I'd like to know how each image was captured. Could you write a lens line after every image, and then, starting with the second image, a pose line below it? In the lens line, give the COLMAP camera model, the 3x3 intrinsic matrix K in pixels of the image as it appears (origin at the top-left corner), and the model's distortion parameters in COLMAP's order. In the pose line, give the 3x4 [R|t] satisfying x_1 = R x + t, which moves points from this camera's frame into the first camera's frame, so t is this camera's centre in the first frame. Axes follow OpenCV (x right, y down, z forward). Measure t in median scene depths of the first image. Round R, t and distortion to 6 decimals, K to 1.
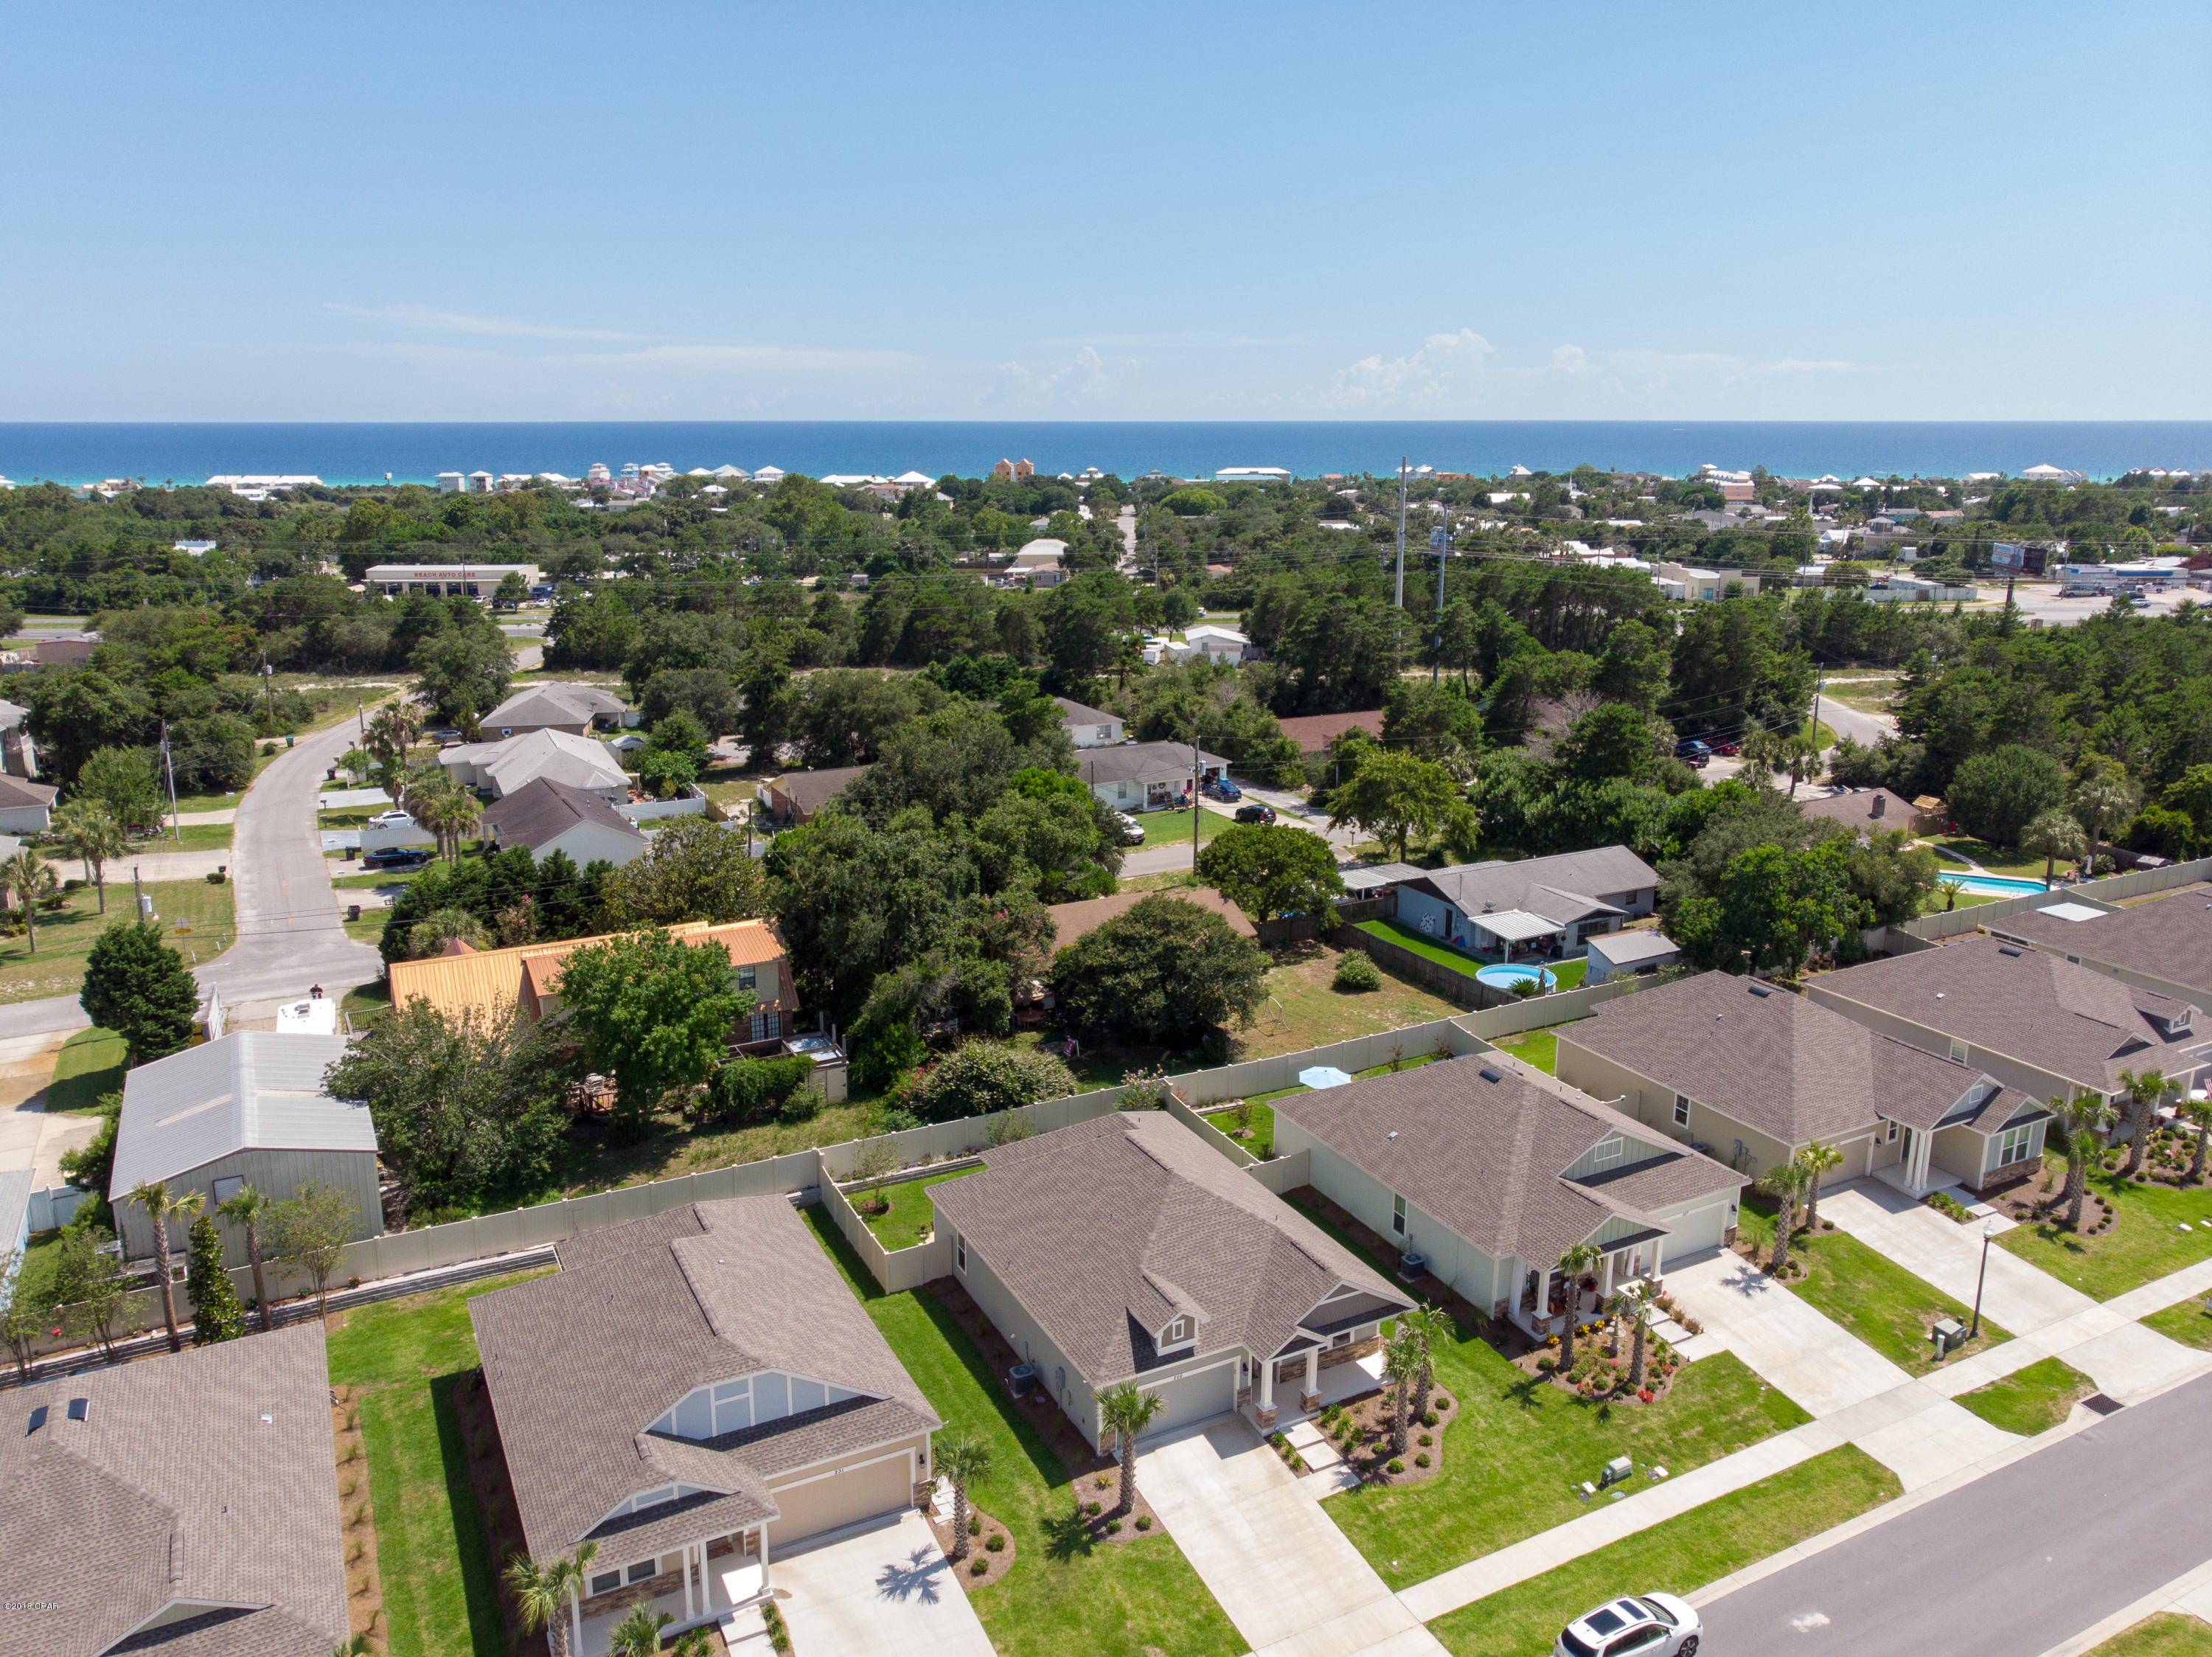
lens RADIAL K [[1704.1, 0, 1237.4], [0, 1704.1, 827.4], [0, 0, 1]] dist [0.005885, 0.003495]
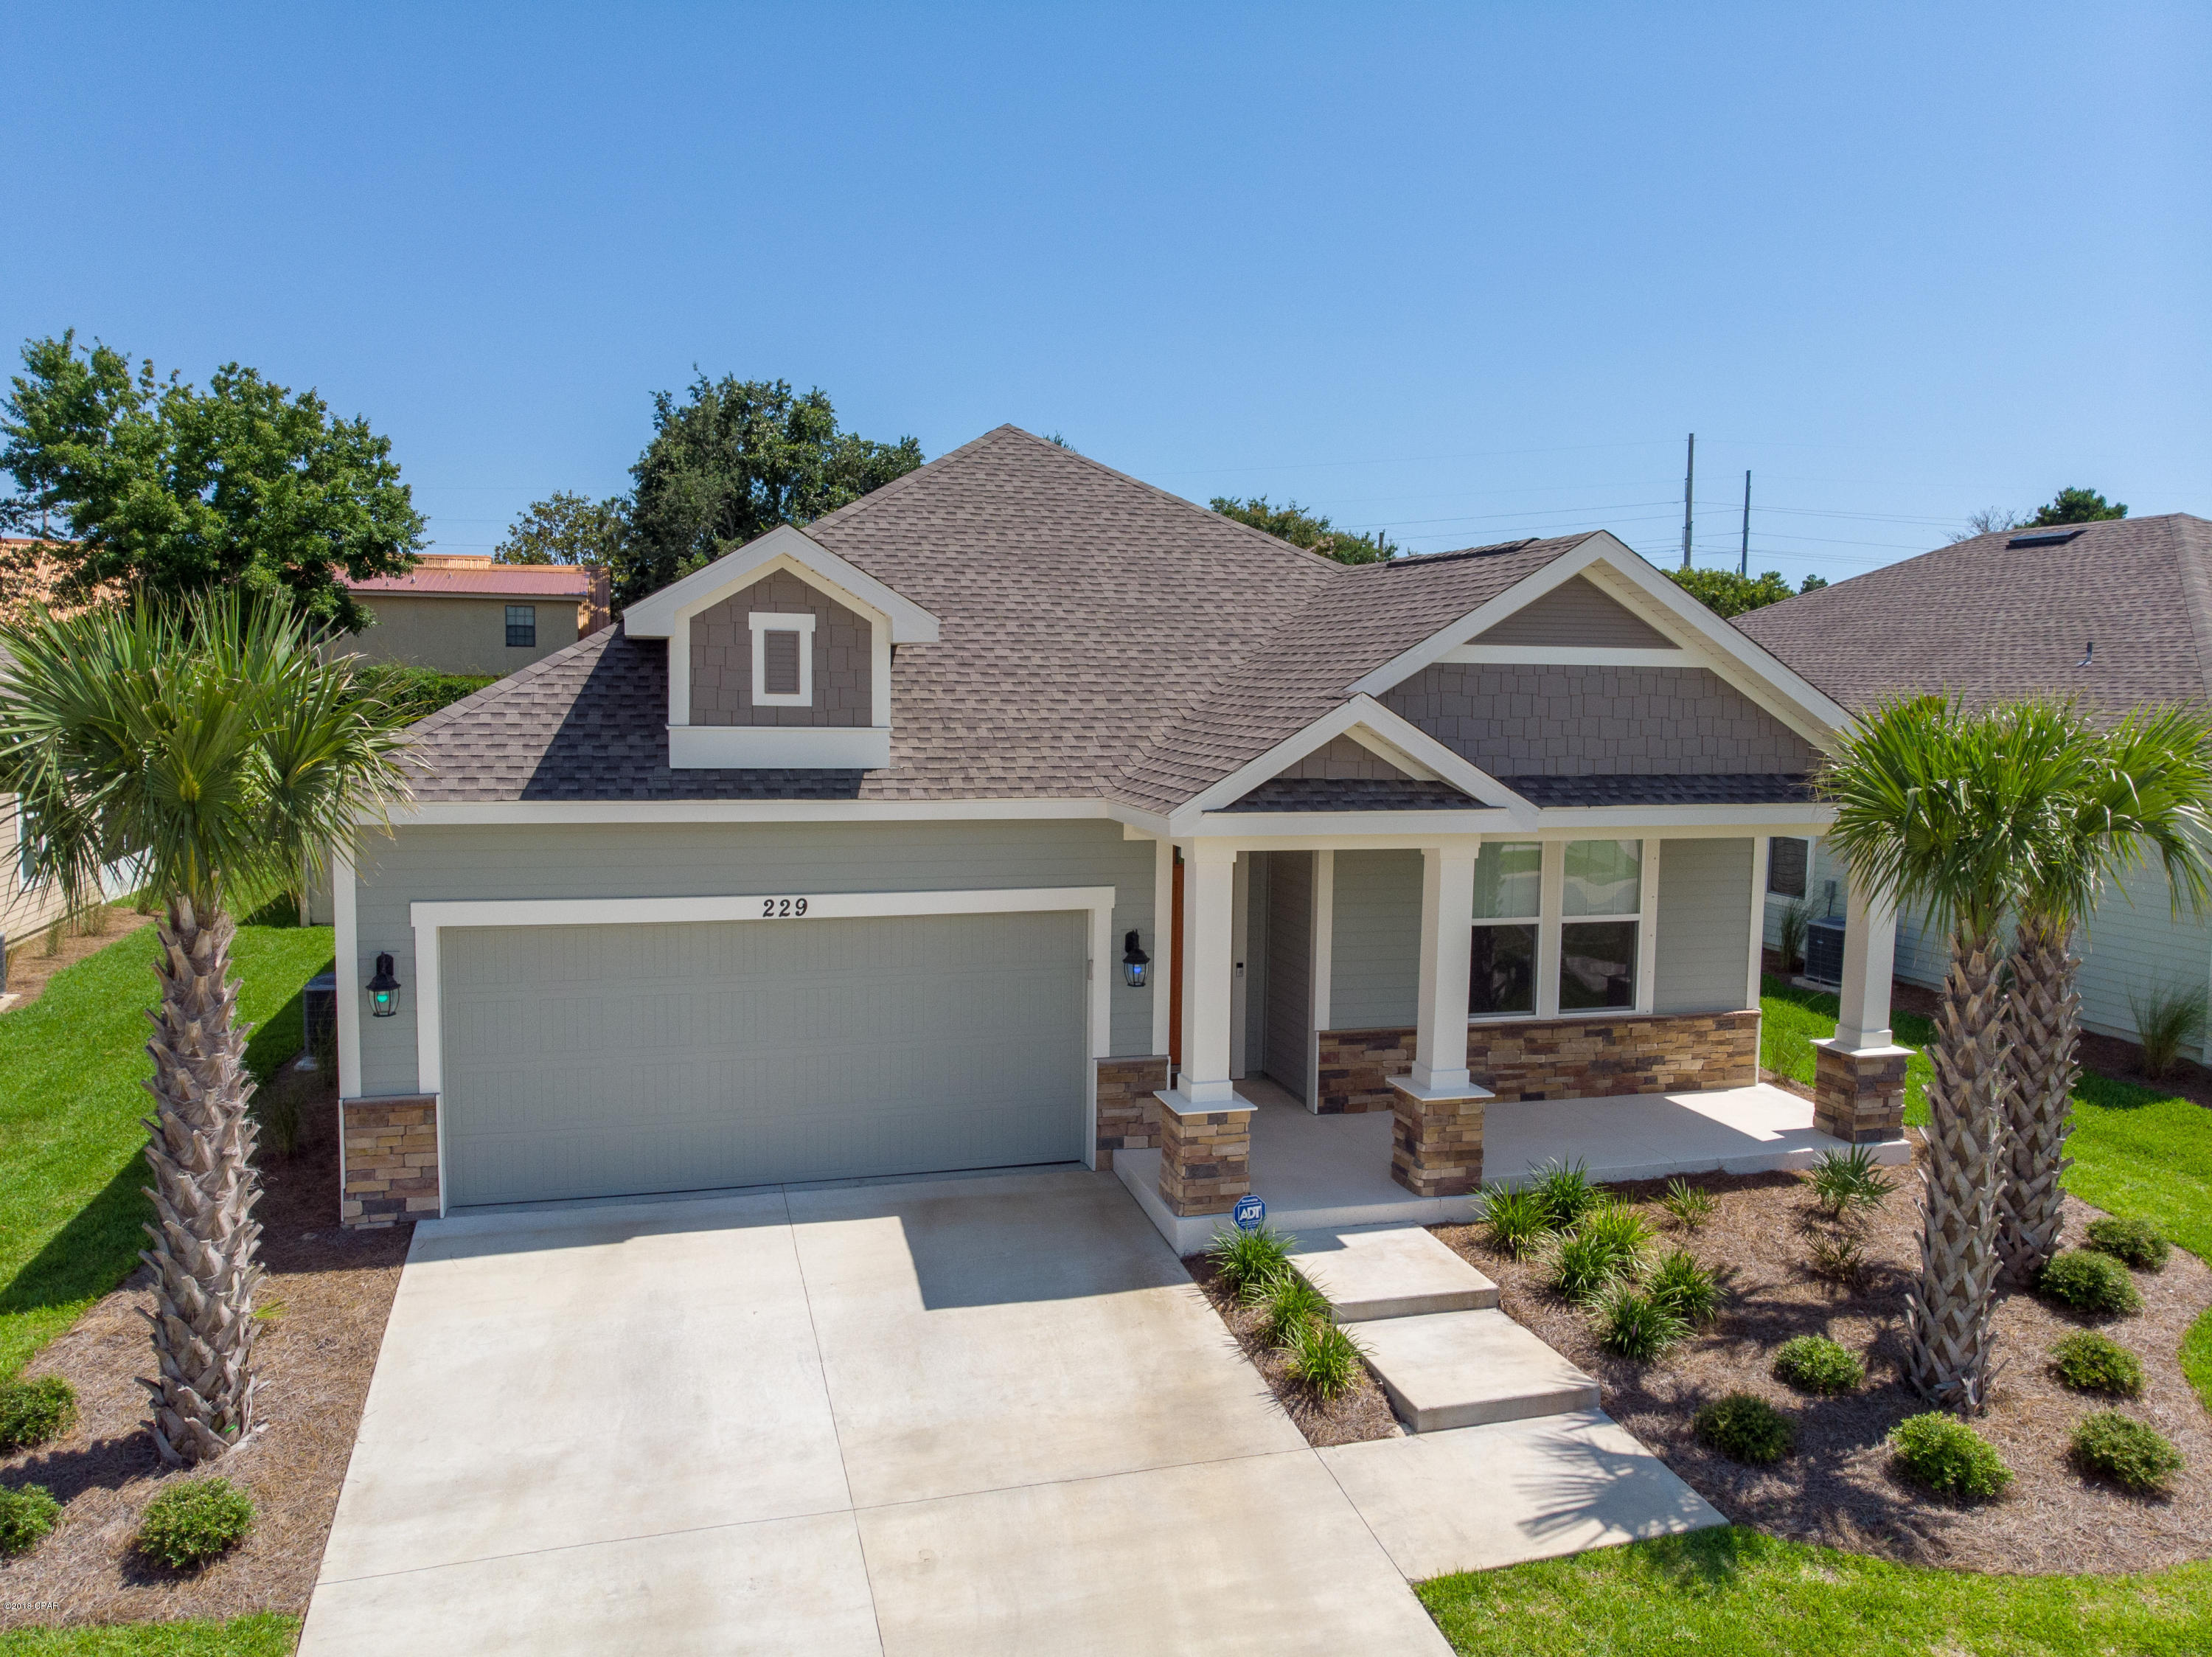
lens RADIAL K [[1649.7, 0, 1110.2], [0, 1649.7, 755.8], [0, 0, 1]] dist [0.000429, -0.007238]
pose [[0.972596, 0.025846, -0.231060, 0.050319], [-0.069635, 0.980563, -0.183429, 0.340969], [0.221828, 0.194492, 0.955492, 0.817312]]
